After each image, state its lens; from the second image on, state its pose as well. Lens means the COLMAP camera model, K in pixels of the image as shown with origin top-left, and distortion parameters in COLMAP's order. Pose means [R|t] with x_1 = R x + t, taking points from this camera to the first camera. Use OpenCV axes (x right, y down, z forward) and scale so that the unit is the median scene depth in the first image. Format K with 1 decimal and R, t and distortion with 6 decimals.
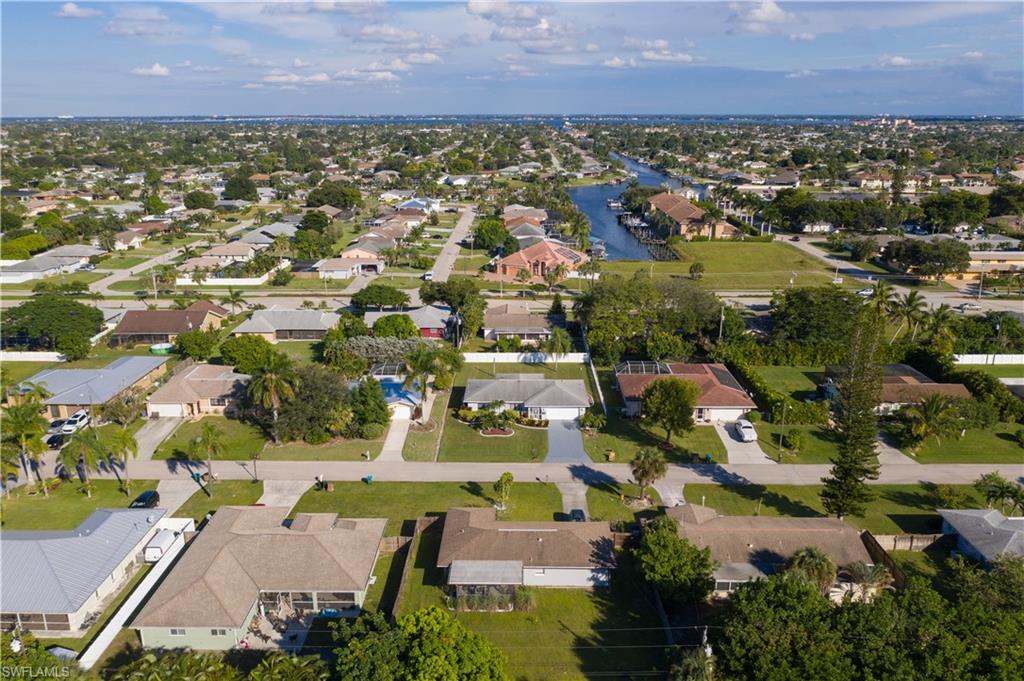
lens RADIAL K [[815.1, 0, 512.0], [0, 815.1, 340.5], [0, 0, 1]] dist [-0.005072, -0.002376]
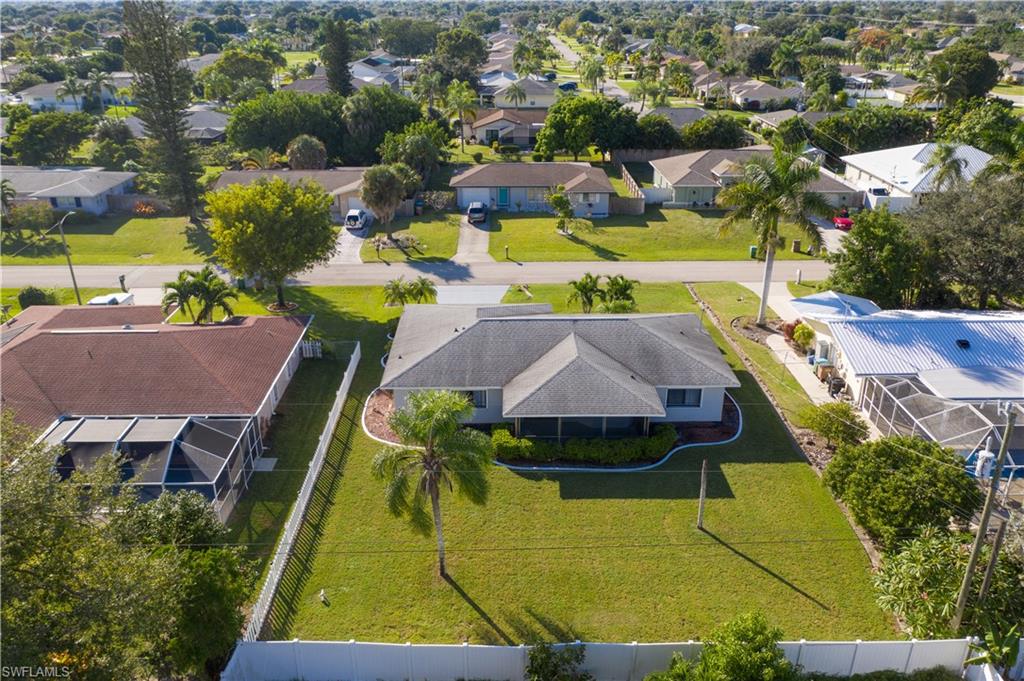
lens RADIAL K [[815.1, 0, 512.0], [0, 815.1, 340.5], [0, 0, 1]] dist [-0.005072, -0.002376]
pose [[-0.999654, 0.004914, -0.025845, 0.049532], [-0.012432, 0.777546, 0.628703, -0.187051], [0.023185, 0.628807, -0.777216, 1.384862]]
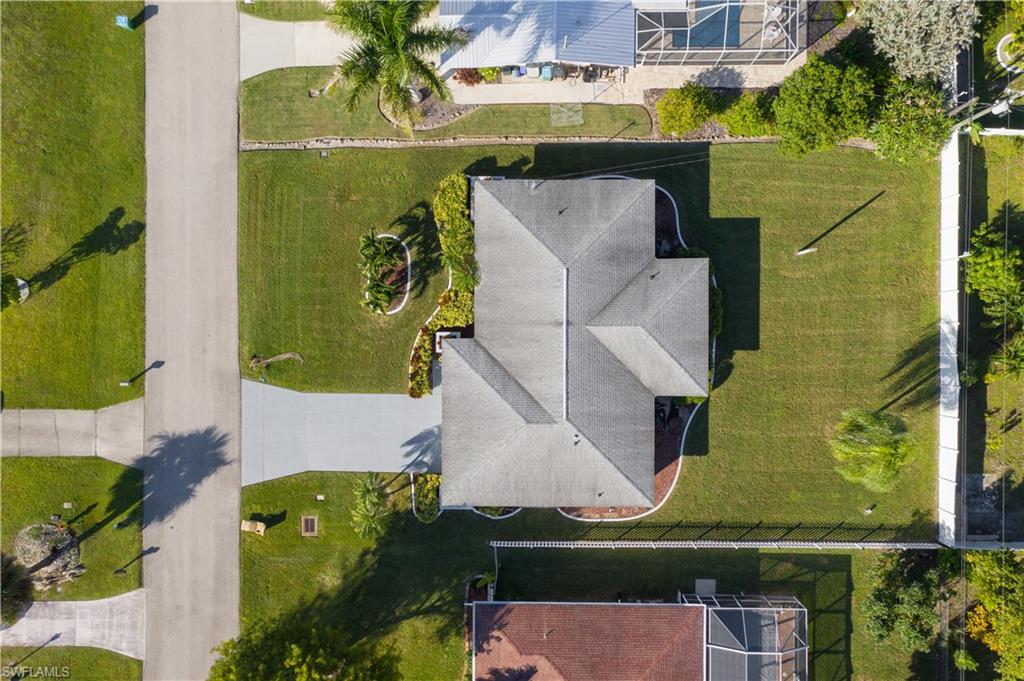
lens RADIAL K [[815.1, 0, 512.0], [0, 815.1, 340.5], [0, 0, 1]] dist [-0.005072, -0.002376]
pose [[0.008219, 0.999872, -0.013692, 0.022447], [-0.251663, 0.015320, 0.967694, -0.311804], [0.967780, -0.004508, 0.251757, 0.951542]]
